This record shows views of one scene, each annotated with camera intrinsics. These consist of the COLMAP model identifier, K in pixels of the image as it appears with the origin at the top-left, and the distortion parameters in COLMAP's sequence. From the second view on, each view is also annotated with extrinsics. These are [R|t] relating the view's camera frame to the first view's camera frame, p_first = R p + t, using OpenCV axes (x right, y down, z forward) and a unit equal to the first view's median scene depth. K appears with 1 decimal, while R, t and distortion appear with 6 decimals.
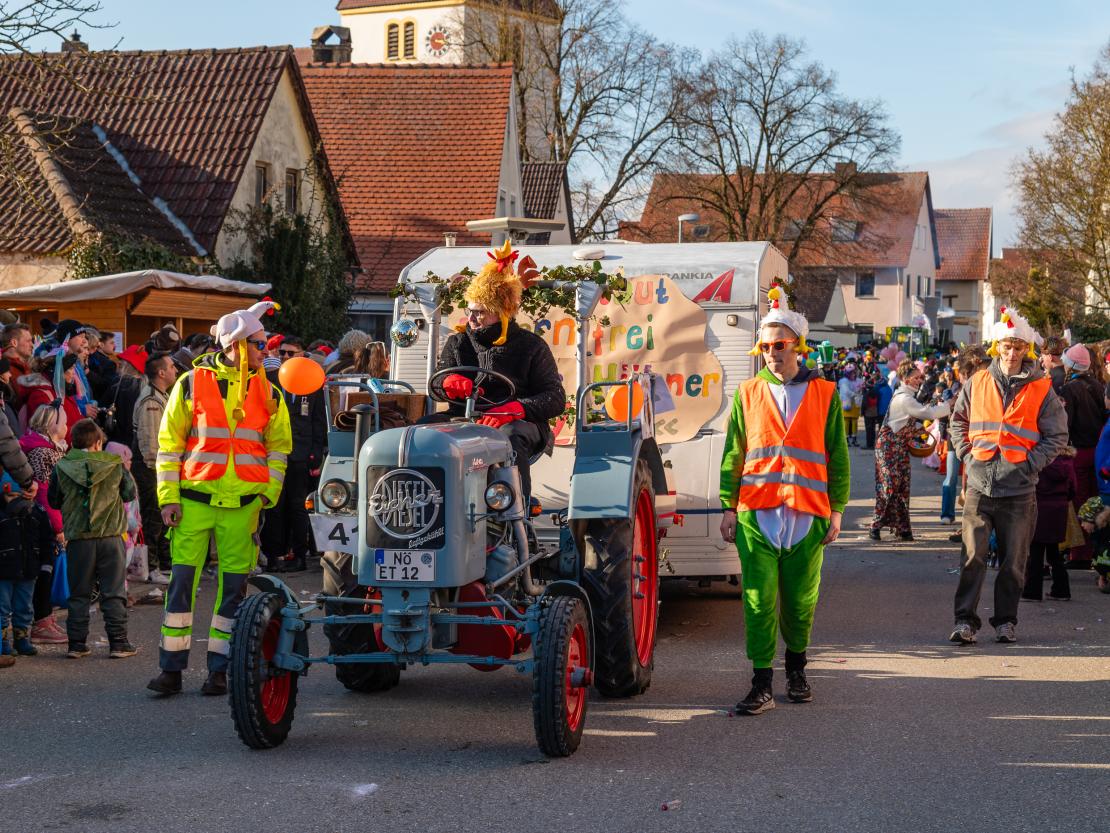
lens RADIAL K [[2212.1, 0, 555.0], [0, 2212.1, 416.5], [0, 0, 1]] dist [0.039674, -0.121128]
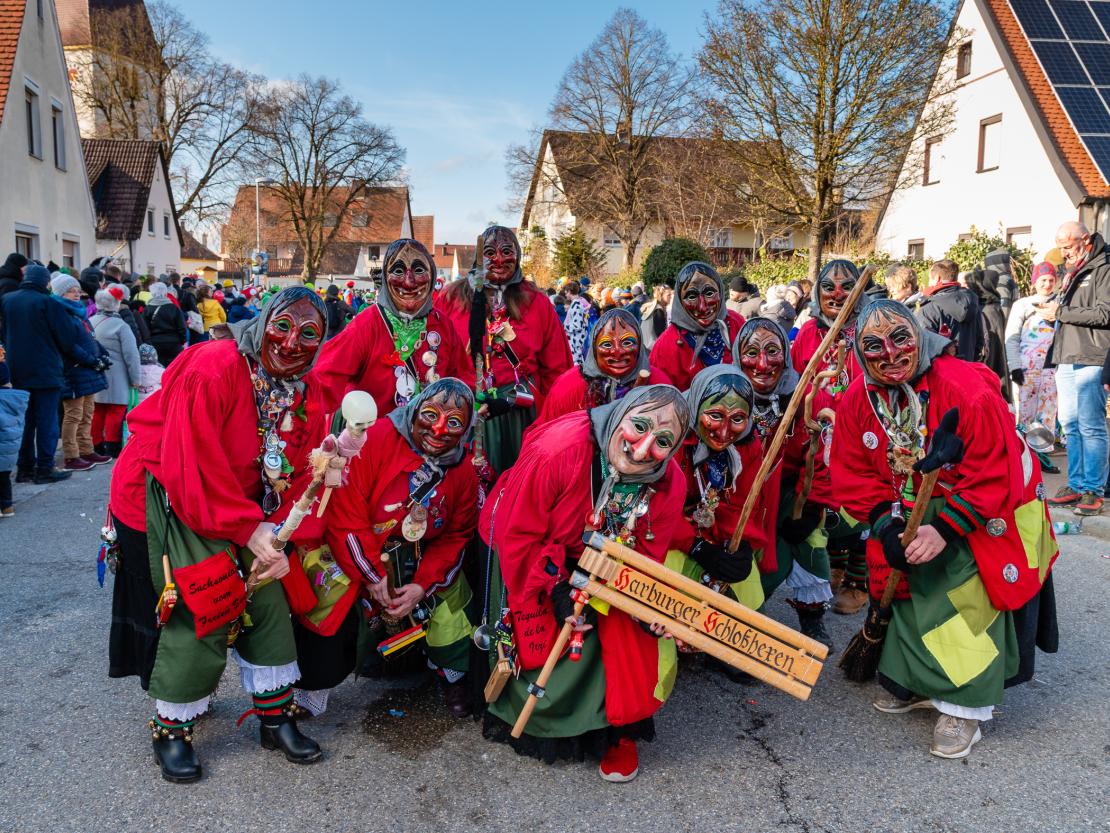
lens RADIAL K [[980.8, 0, 555.3], [0, 980.8, 403.8], [0, 0, 1]] dist [0.001152, 0.002431]
pose [[0.940228, -0.046126, 0.337408, 0.017617], [0.020013, 0.996556, 0.080467, -0.004184], [-0.339957, -0.068904, 0.937913, 0.326486]]
